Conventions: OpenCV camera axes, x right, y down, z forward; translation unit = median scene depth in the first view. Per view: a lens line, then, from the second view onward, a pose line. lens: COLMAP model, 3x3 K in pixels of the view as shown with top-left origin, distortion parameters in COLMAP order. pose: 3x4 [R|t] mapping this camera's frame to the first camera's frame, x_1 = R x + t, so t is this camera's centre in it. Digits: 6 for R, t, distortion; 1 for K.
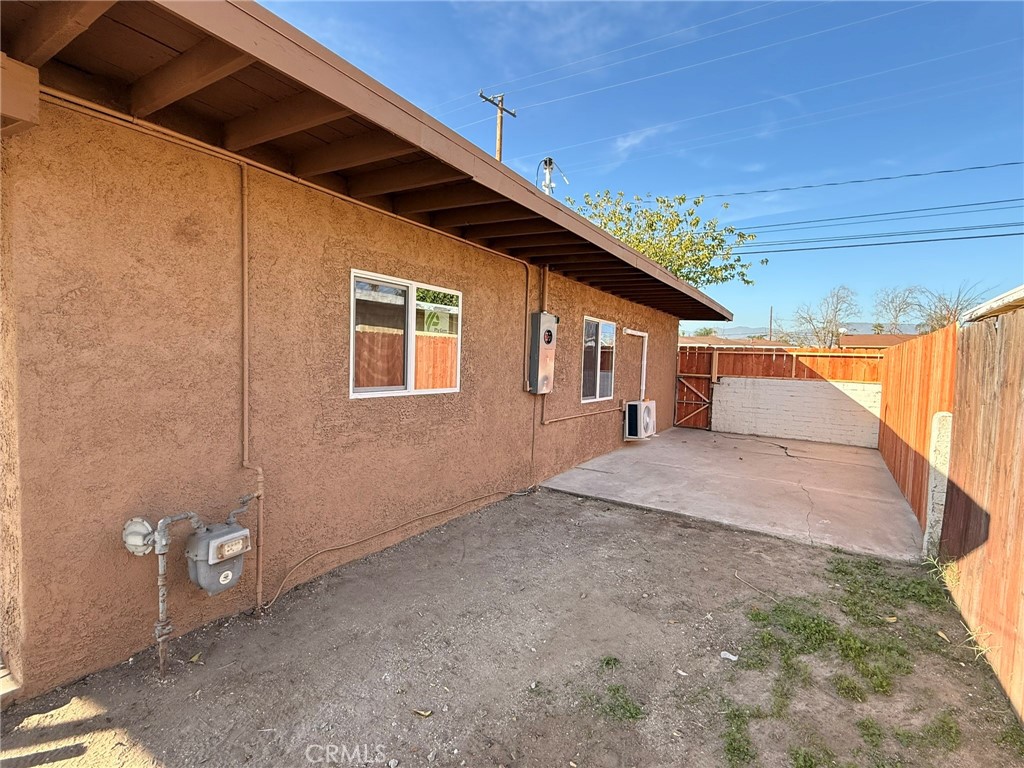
lens RADIAL K [[482.0, 0, 511.0], [0, 482.0, 382.5], [0, 0, 1]] dist [0.002021, 0.000039]
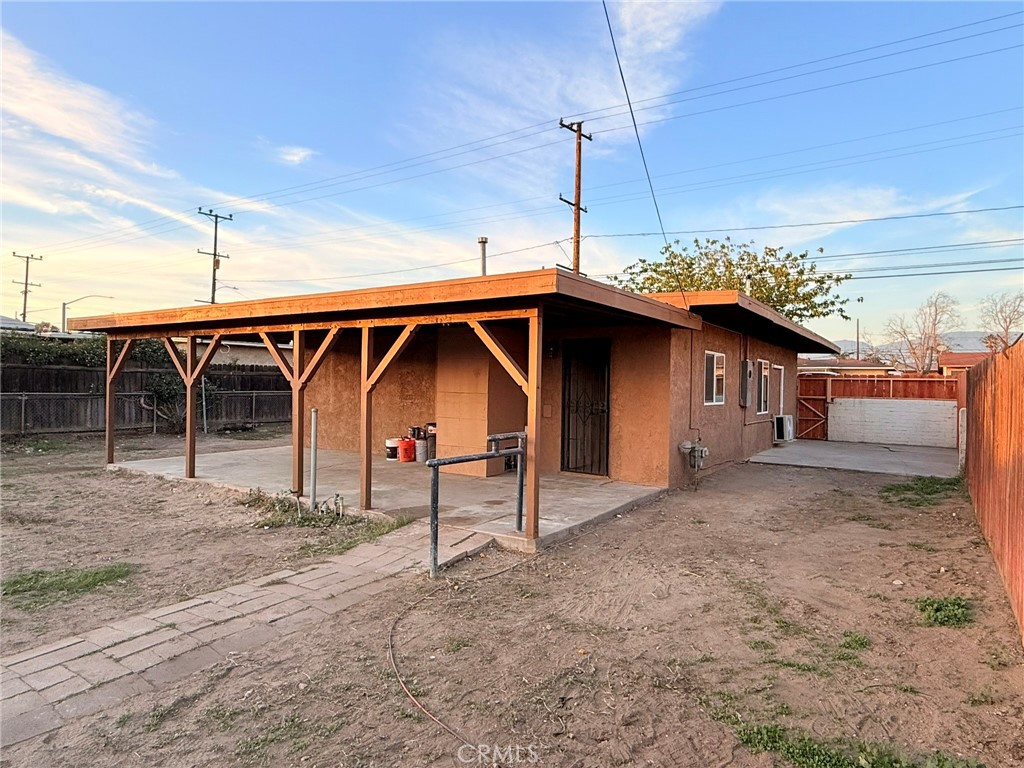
lens RADIAL K [[617.8, 0, 513.7], [0, 617.8, 382.8], [0, 0, 1]] dist [0.015769, -0.001234]
pose [[0.999823, -0.016042, -0.009813, -0.474531], [0.015501, 0.998478, -0.052927, 0.026410], [0.010647, 0.052765, 0.998550, -0.782180]]
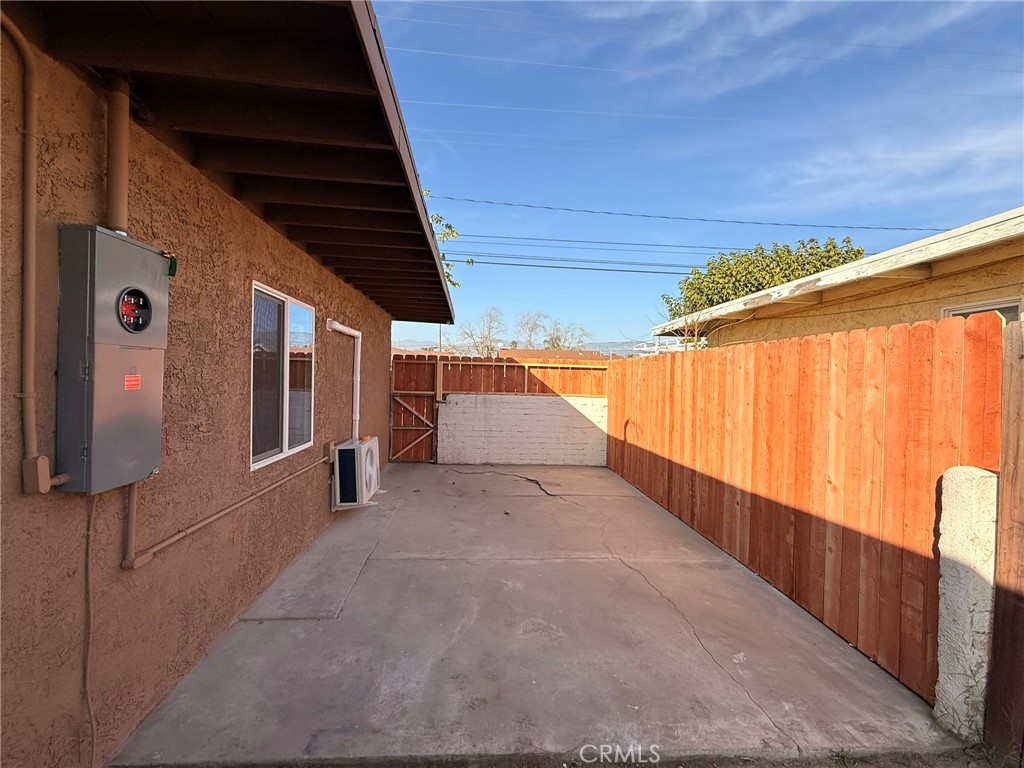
lens RADIAL K [[482.0, 0, 516.3], [0, 482.0, 386.0], [0, 0, 1]] dist [0.002021, 0.000039]
pose [[0.788723, -0.022924, 0.614322, 0.049955], [0.031879, 0.999485, -0.003632, -0.021332], [-0.613922, 0.022449, 0.789047, 0.367031]]
